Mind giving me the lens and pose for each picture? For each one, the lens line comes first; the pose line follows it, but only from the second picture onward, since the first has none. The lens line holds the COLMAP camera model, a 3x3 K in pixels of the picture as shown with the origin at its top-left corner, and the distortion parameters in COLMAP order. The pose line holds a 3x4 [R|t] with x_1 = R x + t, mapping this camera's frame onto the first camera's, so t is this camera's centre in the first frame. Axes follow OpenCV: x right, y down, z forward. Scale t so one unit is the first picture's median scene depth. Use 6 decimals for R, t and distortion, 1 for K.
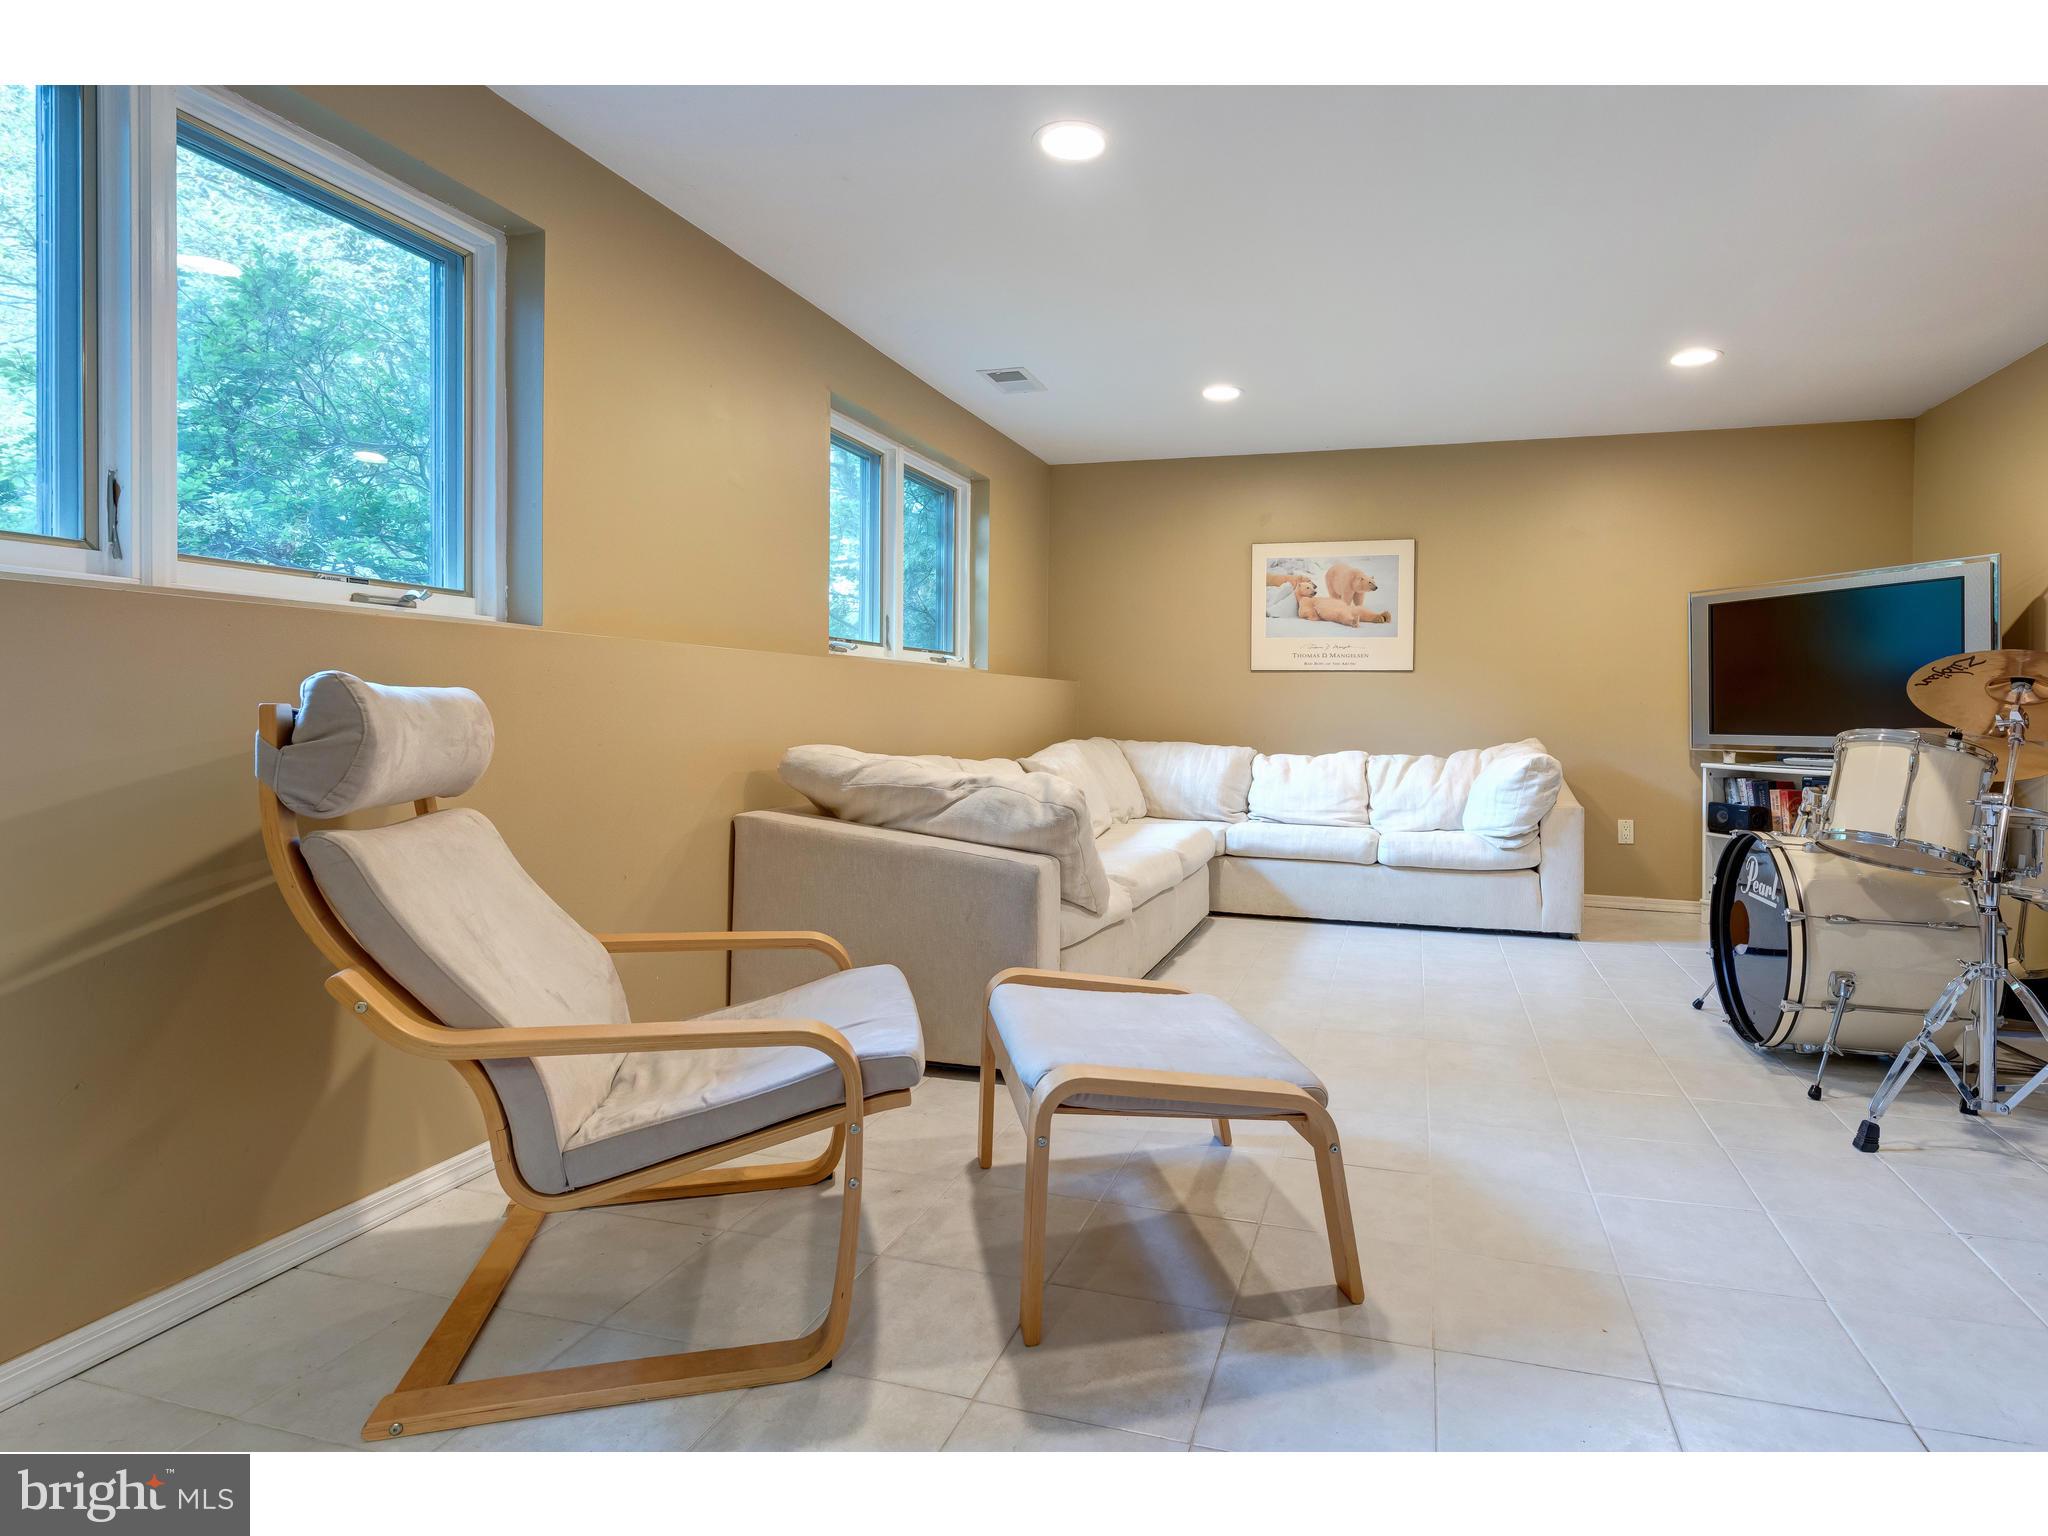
lens RADIAL K [[943.7, 0, 1024.0], [0, 943.7, 768.0], [0, 0, 1]] dist [0.003704, 0.001576]
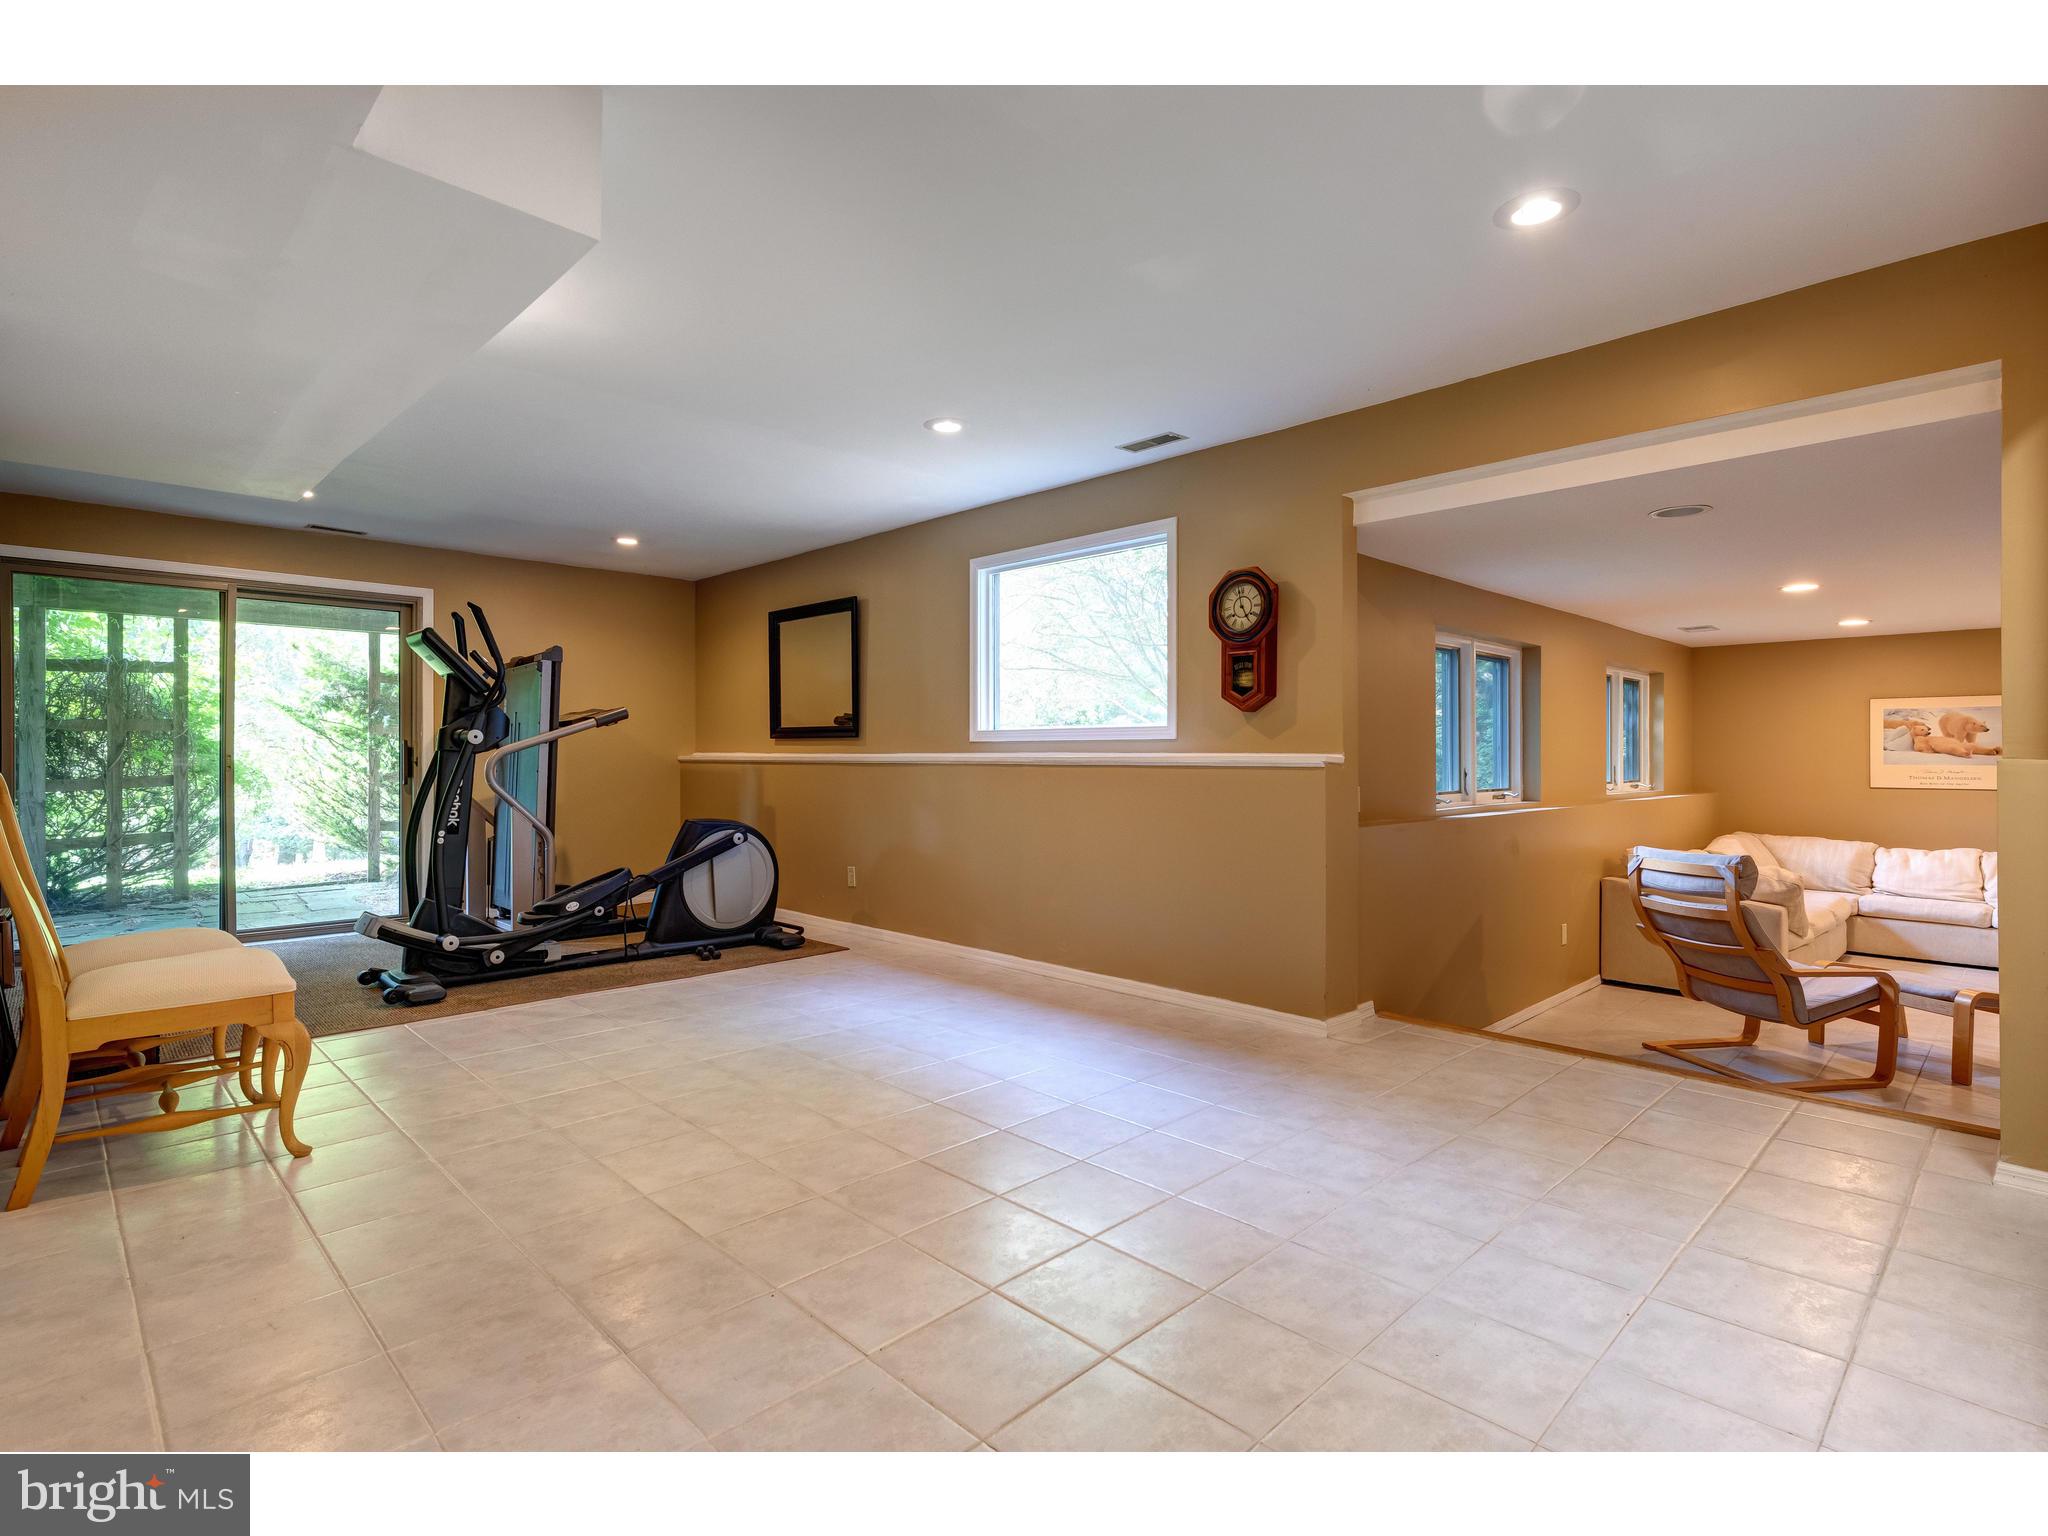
lens RADIAL K [[943.7, 0, 1024.0], [0, 943.7, 768.0], [0, 0, 1]] dist [0.003704, 0.001576]
pose [[0.901755, 0.002521, -0.432241, -0.309713], [-0.021452, 0.999012, -0.038927, -0.052312], [0.431715, 0.044375, 0.900918, -0.888502]]
